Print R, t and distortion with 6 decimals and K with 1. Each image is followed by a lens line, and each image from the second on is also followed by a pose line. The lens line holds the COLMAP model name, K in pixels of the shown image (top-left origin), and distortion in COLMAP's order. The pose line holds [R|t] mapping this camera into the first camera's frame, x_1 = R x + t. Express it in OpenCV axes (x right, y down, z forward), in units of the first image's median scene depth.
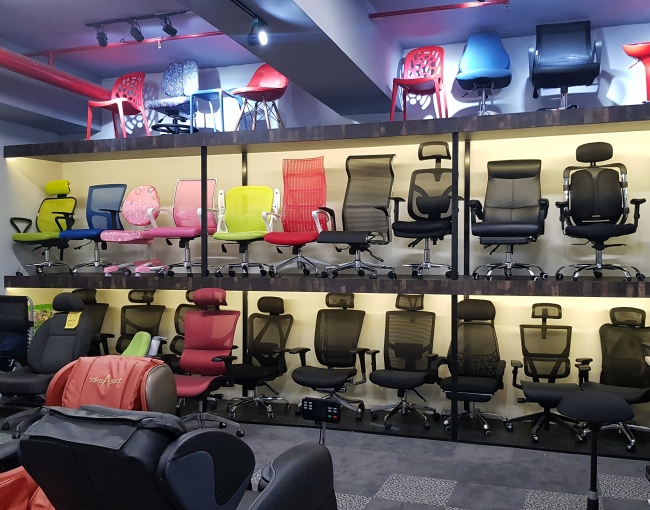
lens RADIAL K [[532.3, 0, 325.0], [0, 532.3, 255.0], [0, 0, 1]] dist [0.003926, -0.000309]
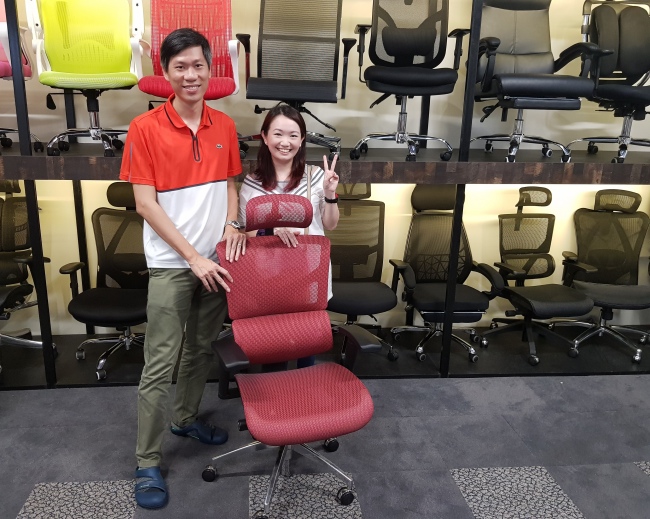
lens RADIAL K [[561.4, 0, 325.0], [0, 561.4, 259.5], [0, 0, 1]] dist [-0.007190, -0.018505]
pose [[0.925121, -0.077525, 0.371673, -0.174257], [-0.018801, 0.968376, 0.248785, -0.003727], [-0.379206, -0.237144, 0.894408, 0.356454]]
